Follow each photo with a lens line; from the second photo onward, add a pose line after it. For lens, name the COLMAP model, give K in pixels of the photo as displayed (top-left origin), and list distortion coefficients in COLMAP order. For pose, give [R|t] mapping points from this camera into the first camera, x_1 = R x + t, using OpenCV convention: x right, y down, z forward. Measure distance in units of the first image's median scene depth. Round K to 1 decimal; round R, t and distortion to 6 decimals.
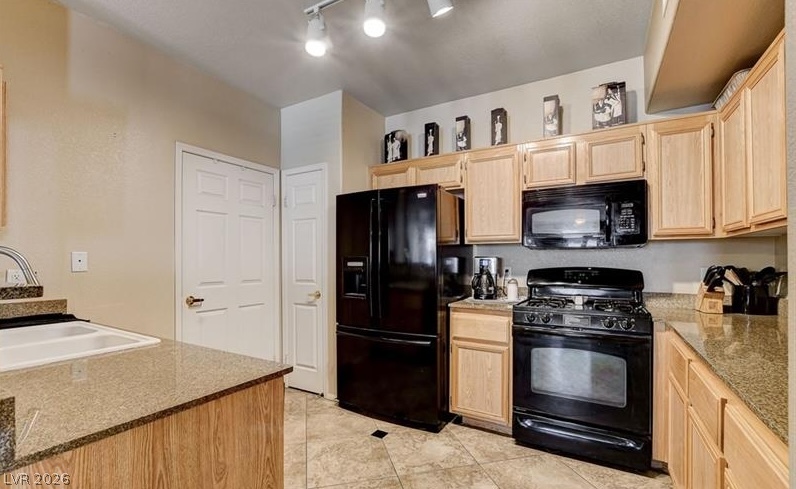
lens RADIAL K [[354.1, 0, 395.6], [0, 354.1, 257.0], [0, 0, 1]] dist [-0.018027, 0.000200]
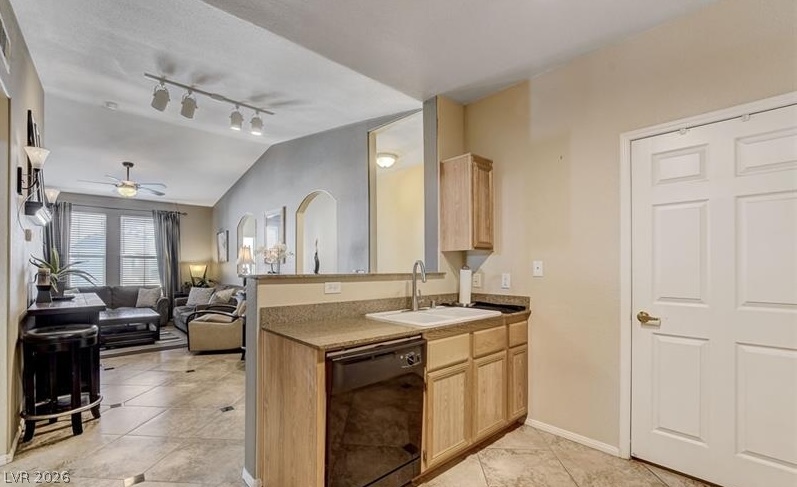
lens RADIAL K [[349.0, 0, 395.0], [0, 349.0, 265.3], [0, 0, 1]] dist [-0.011827, -0.000274]
pose [[-0.294322, -0.006158, -0.955686, 0.423213], [0.002526, 0.999971, -0.007222, 0.007602], [0.955703, -0.004540, -0.294298, 0.789623]]
